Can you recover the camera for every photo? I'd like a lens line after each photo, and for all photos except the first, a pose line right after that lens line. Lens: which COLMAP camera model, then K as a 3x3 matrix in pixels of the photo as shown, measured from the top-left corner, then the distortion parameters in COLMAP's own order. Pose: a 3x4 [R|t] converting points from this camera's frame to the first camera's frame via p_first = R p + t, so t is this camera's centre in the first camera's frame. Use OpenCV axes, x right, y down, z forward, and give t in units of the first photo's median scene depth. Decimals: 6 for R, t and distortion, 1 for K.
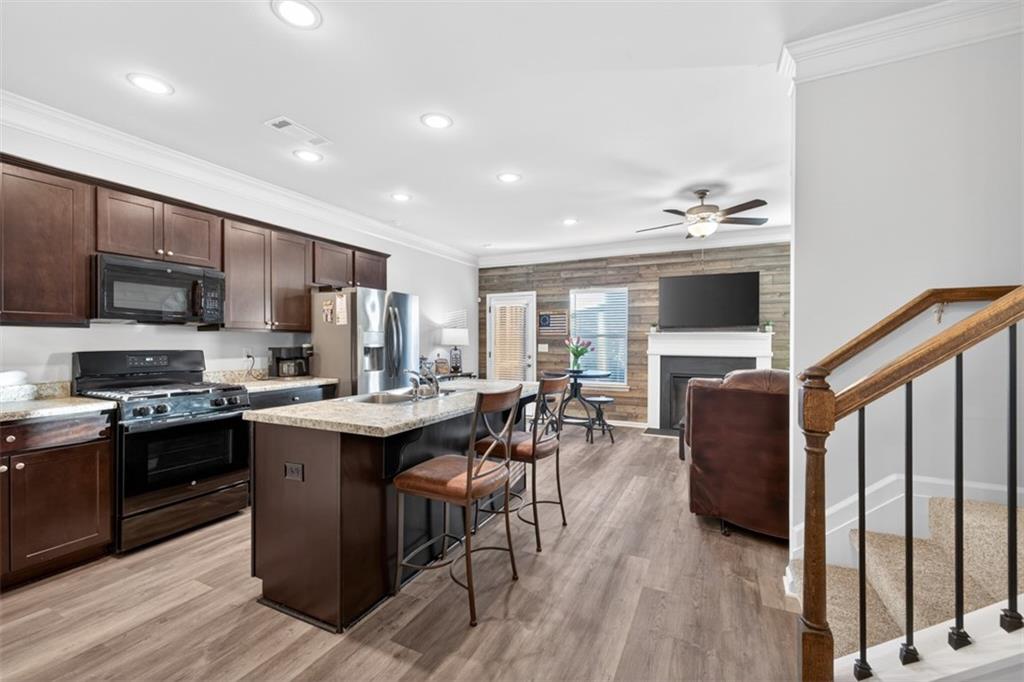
lens RADIAL K [[424.4, 0, 509.0], [0, 424.4, 343.7], [0, 0, 1]] dist [0.009109, -0.002627]
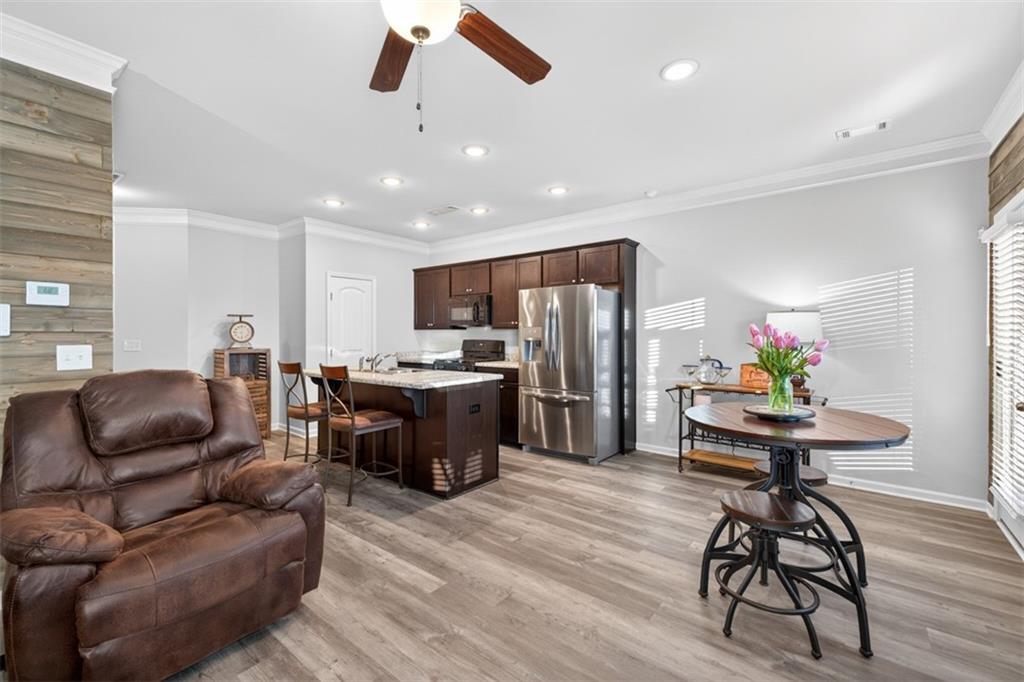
lens RADIAL K [[424.4, 0, 507.5], [0, 424.4, 339.4], [0, 0, 1]] dist [0.009109, -0.002627]
pose [[-0.204013, 0.010286, -0.978914, 0.584404], [-0.004995, 0.999921, 0.011548, -0.005334], [0.978955, 0.007245, -0.203946, 0.857359]]
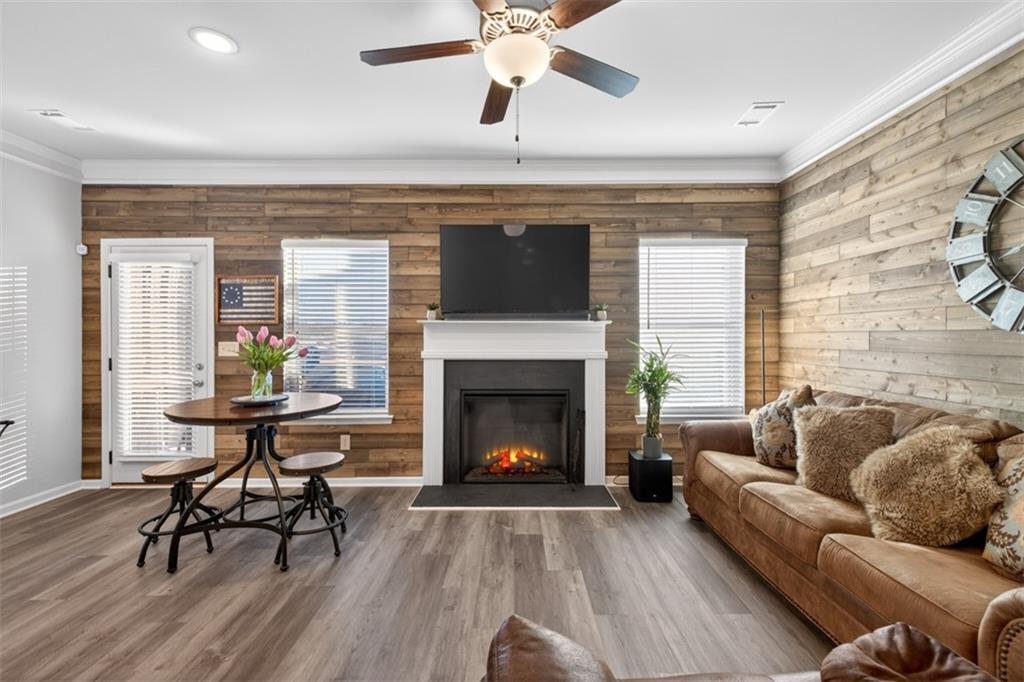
lens RADIAL K [[424.4, 0, 517.2], [0, 424.4, 334.5], [0, 0, 1]] dist [0.009109, -0.002627]
pose [[0.892683, -0.004208, 0.450666, 0.201198], [0.005433, 0.999984, -0.001425, -0.005870], [-0.450653, 0.003721, 0.892692, 0.473612]]
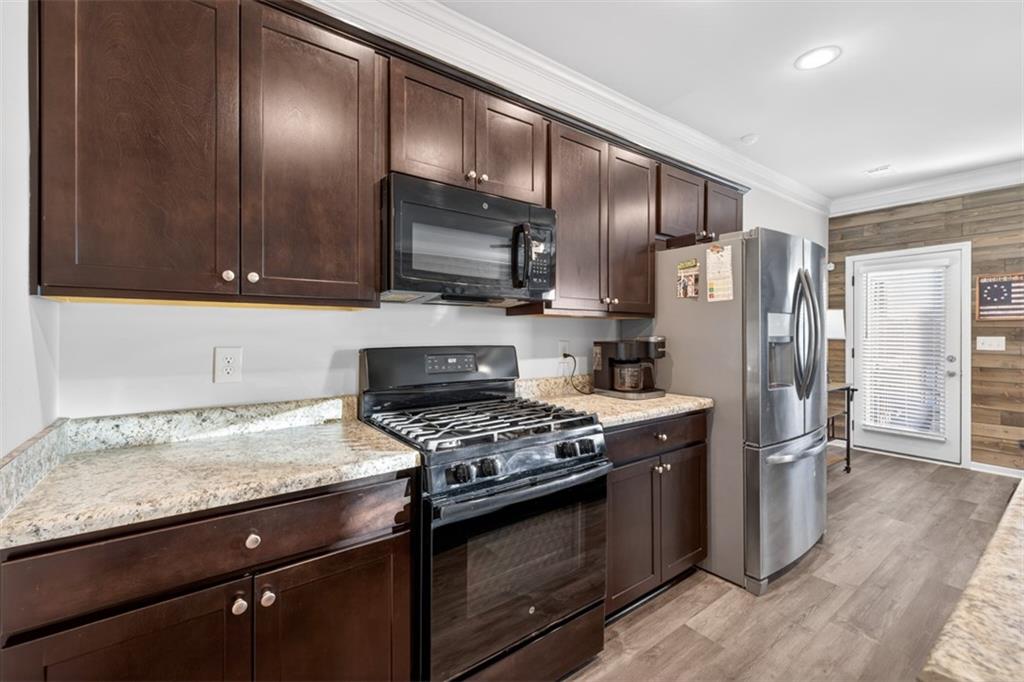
lens RADIAL K [[424.4, 0, 513.5], [0, 424.4, 335.2], [0, 0, 1]] dist [0.009109, -0.002627]
pose [[0.891651, 0.003038, -0.452713, -0.276895], [-0.001821, 0.999993, 0.003124, -0.001385], [0.452719, -0.001961, 0.891651, 0.281221]]
